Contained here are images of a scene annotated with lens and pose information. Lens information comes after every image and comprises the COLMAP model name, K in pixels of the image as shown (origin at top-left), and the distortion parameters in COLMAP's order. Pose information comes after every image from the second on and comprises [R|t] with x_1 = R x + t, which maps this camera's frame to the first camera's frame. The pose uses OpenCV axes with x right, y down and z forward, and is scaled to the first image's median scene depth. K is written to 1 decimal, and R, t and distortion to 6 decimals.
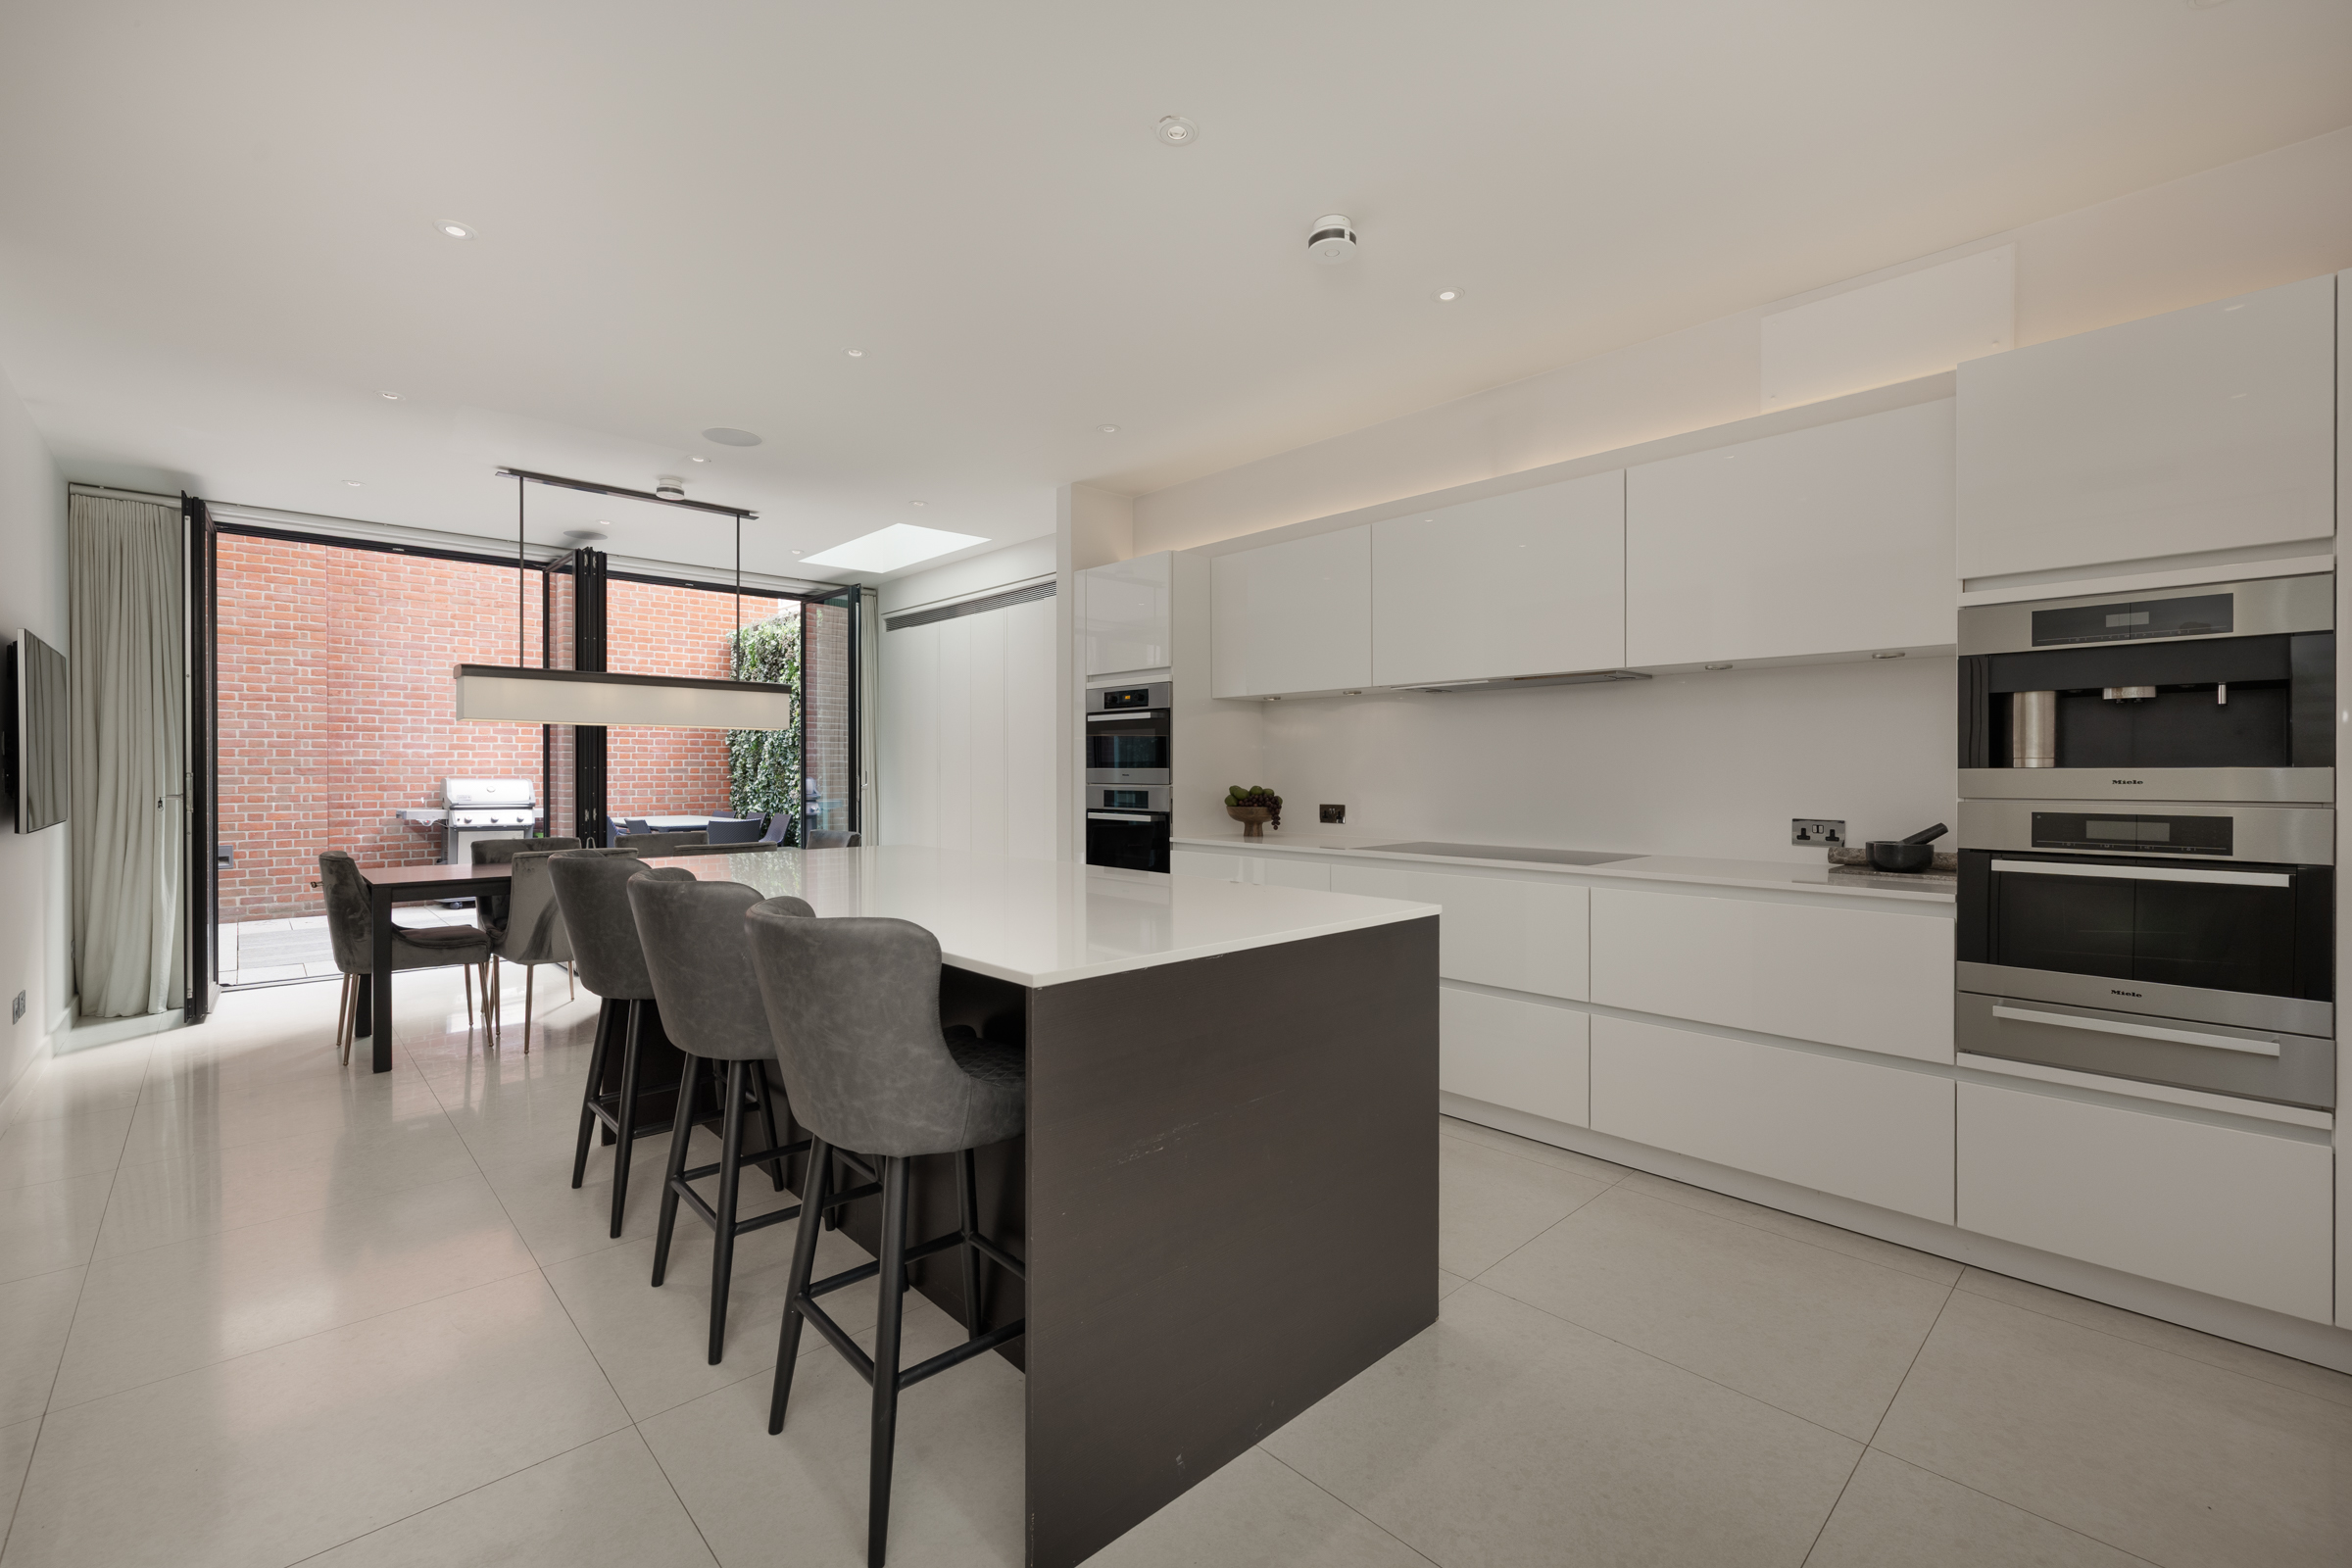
lens RADIAL K [[1002.5, 0, 1169.1], [0, 1002.5, 778.3], [0, 0, 1]] dist [0.002034, 0.000132]
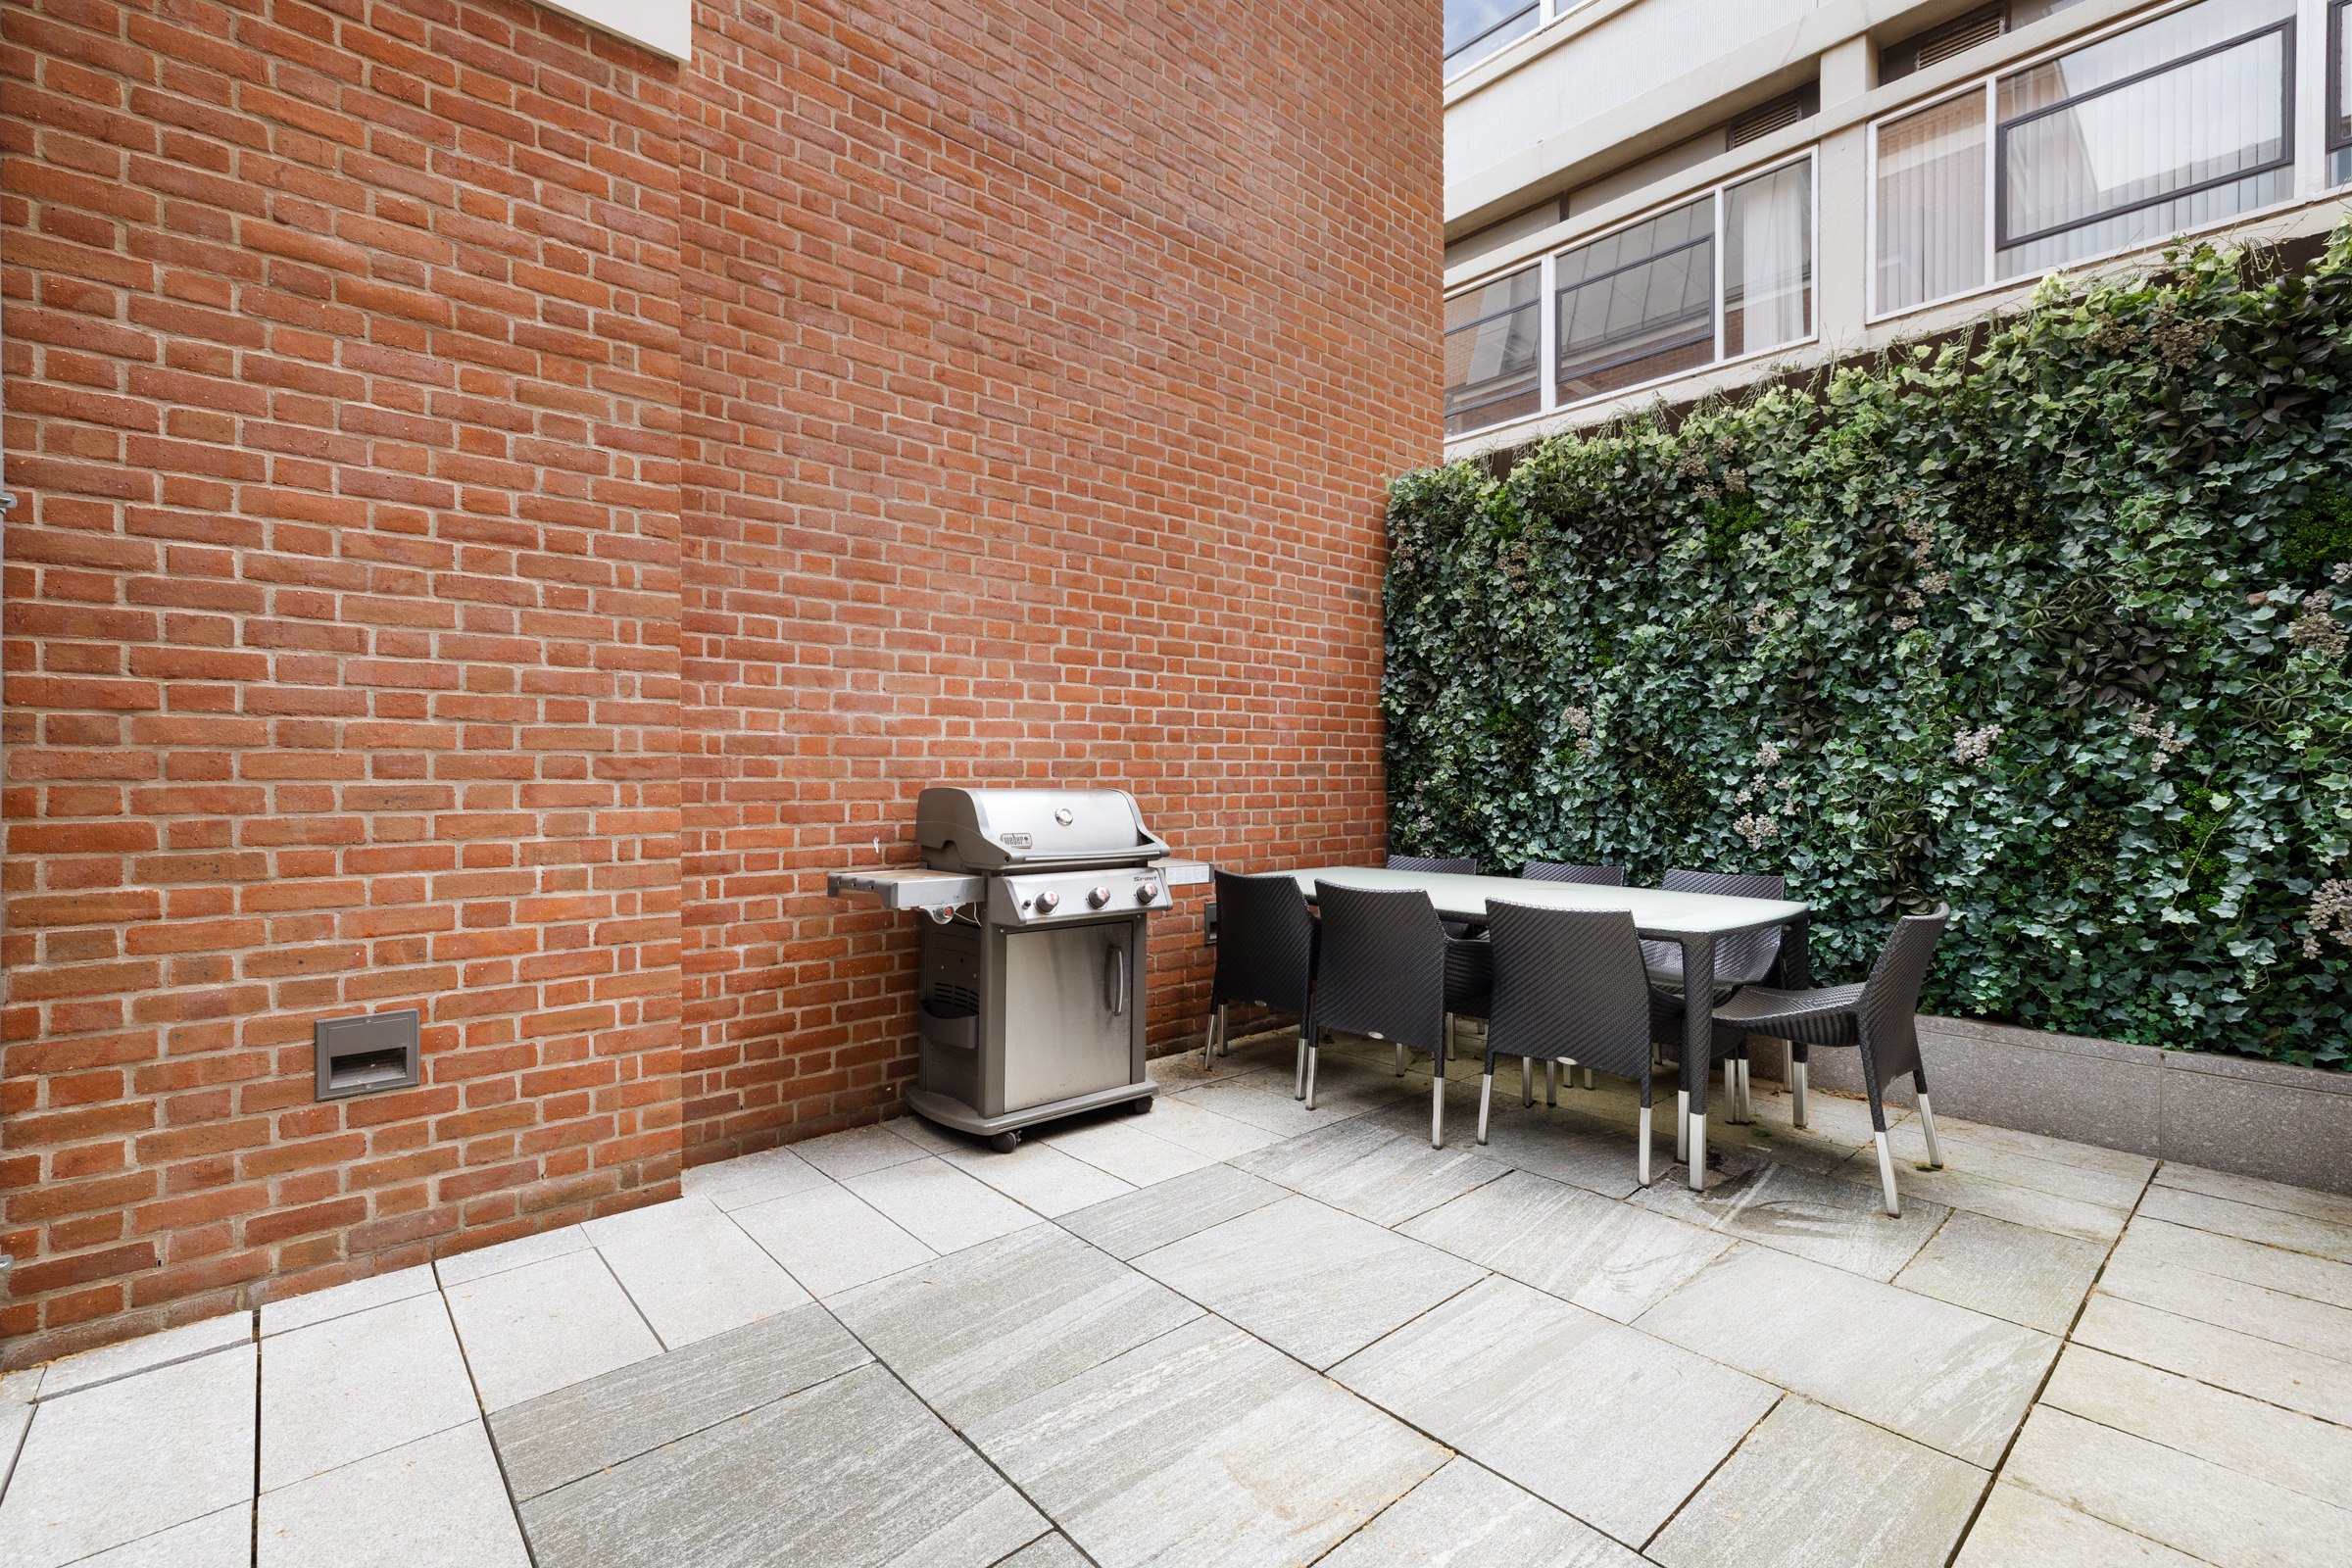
lens RADIAL K [[1002.5, 0, 1223.7], [0, 1002.5, 776.2], [0, 0, 1]] dist [0.002034, 0.000132]
pose [[0.999819, -0.004697, 0.018430, -0.669060], [0.004868, 0.999946, -0.009204, -0.000451], [-0.018386, 0.009292, 0.999788, 0.666236]]
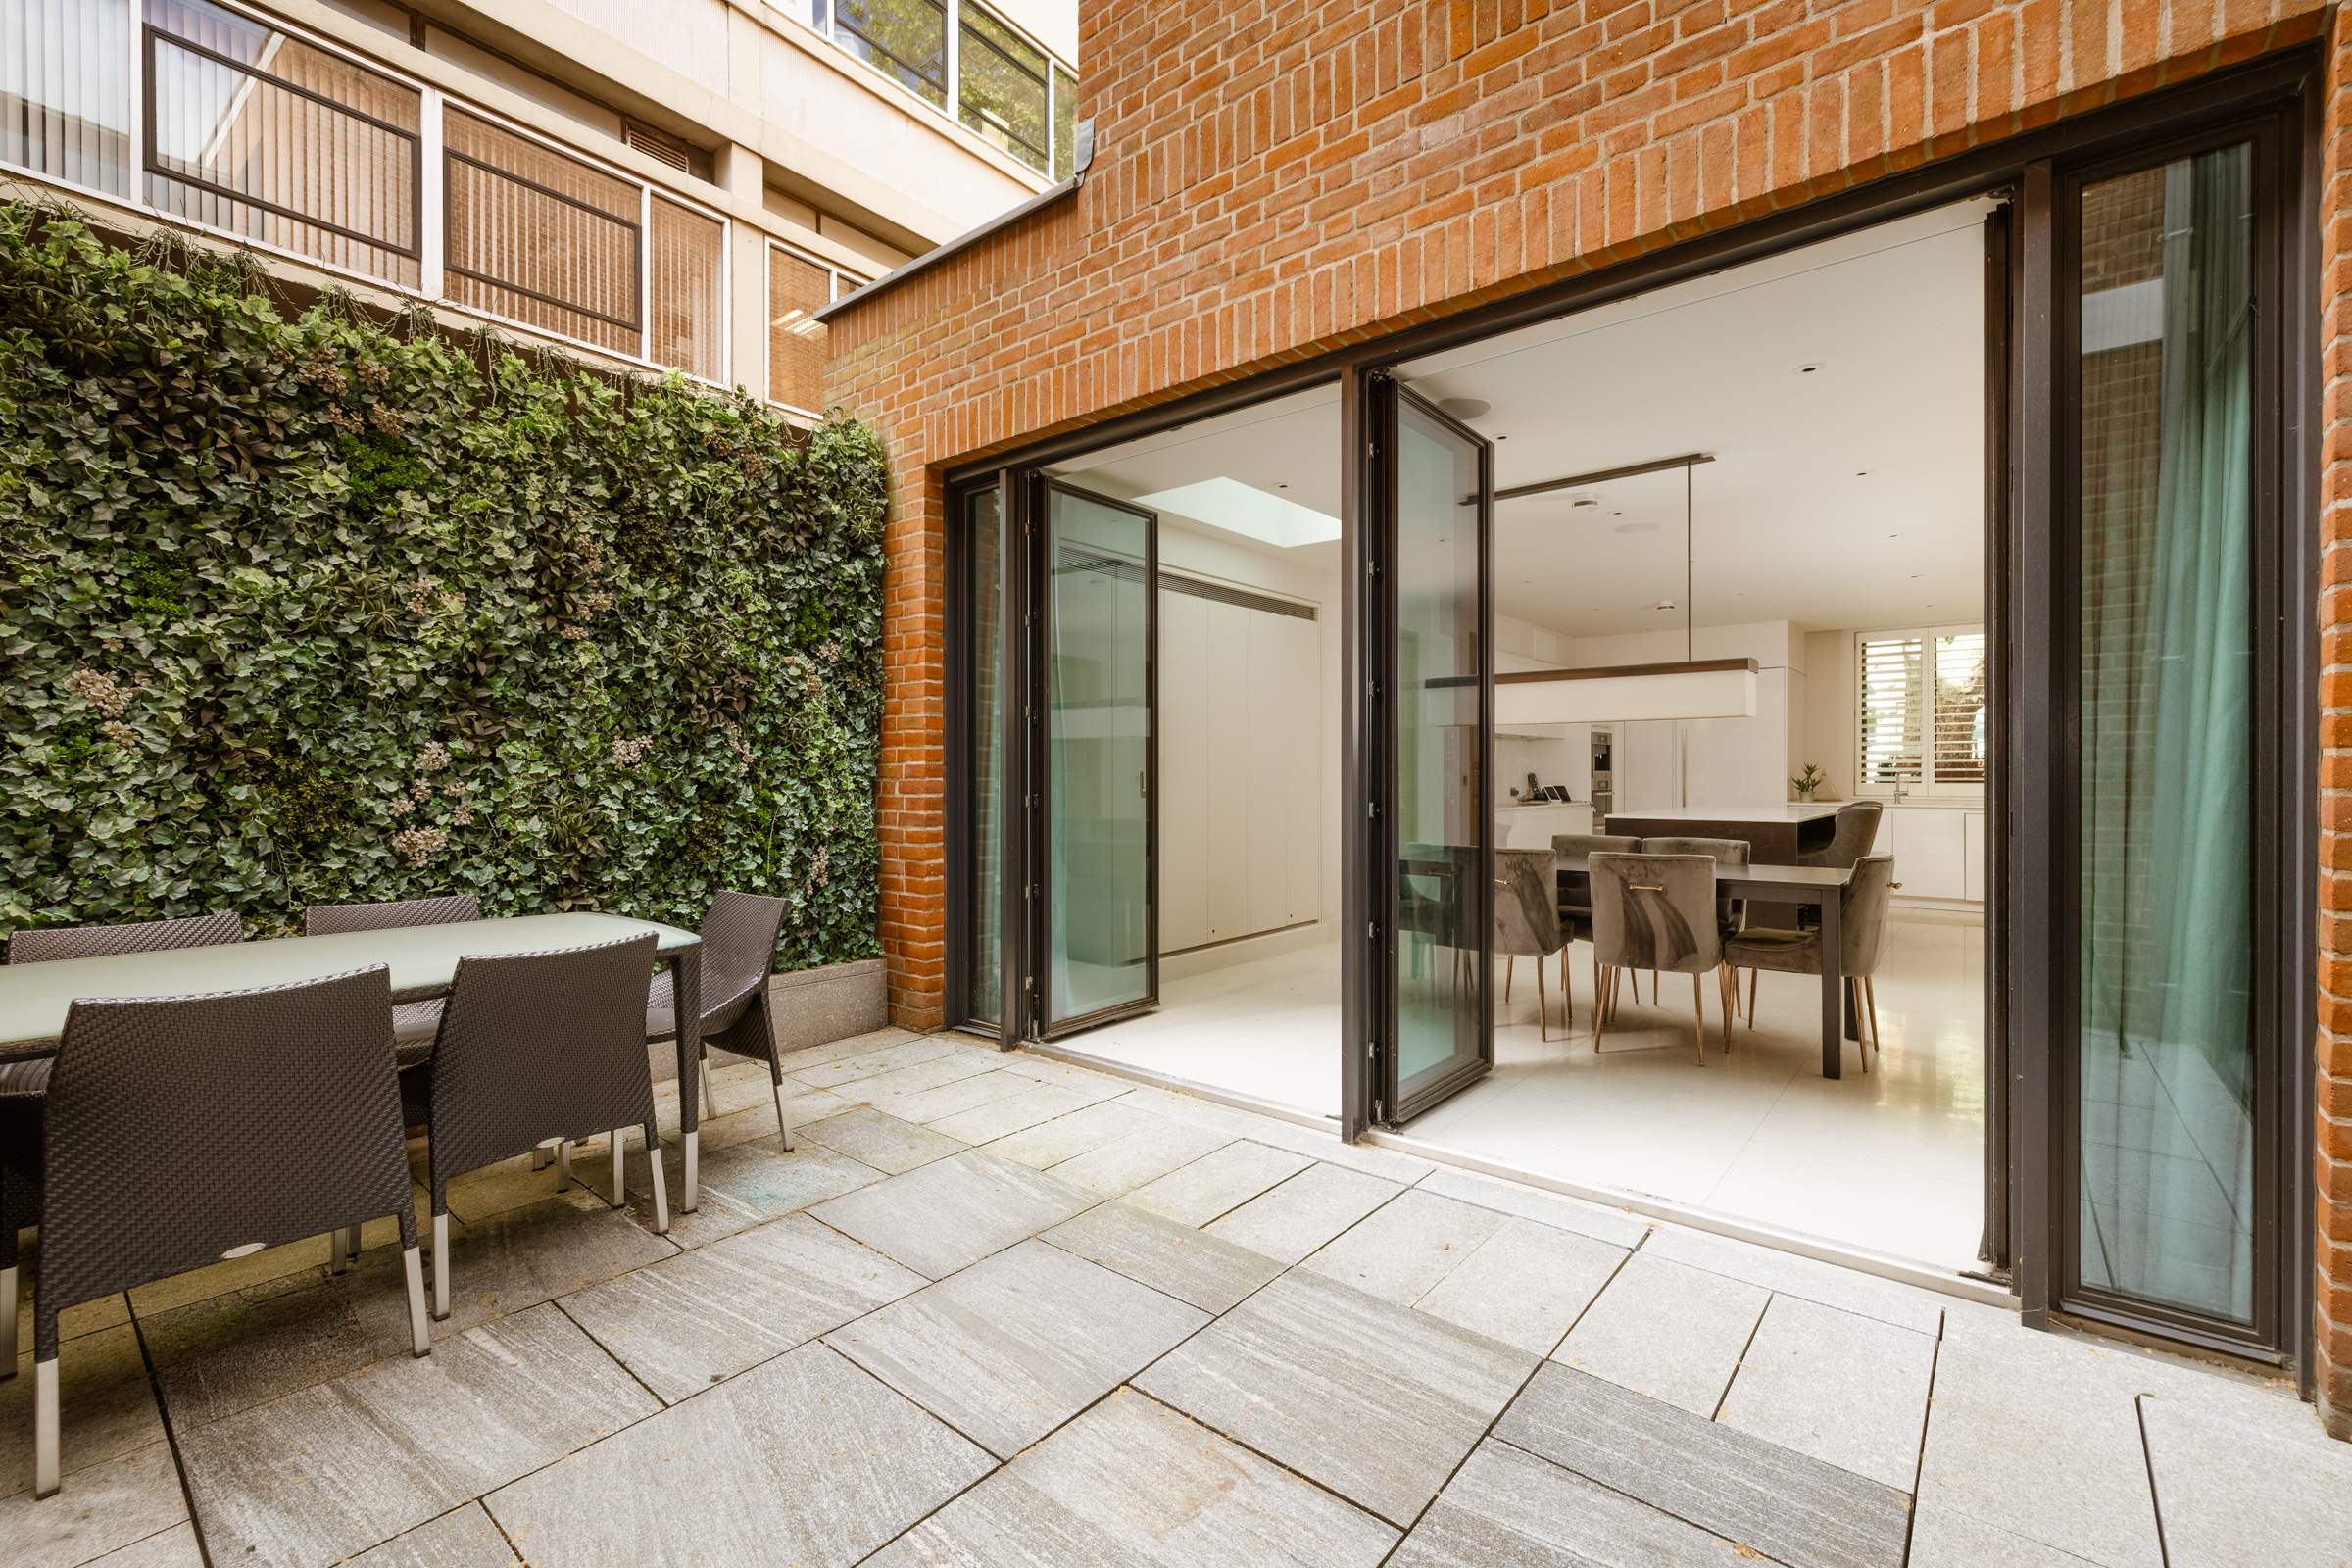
lens RADIAL K [[1002.5, 0, 1174.7], [0, 1002.5, 779.0], [0, 0, 1]] dist [0.002034, 0.000132]
pose [[-0.127369, -0.005928, 0.991838, -0.975828], [0.009677, 0.999927, 0.007219, -0.007637], [-0.991808, 0.010517, -0.127302, 1.046743]]
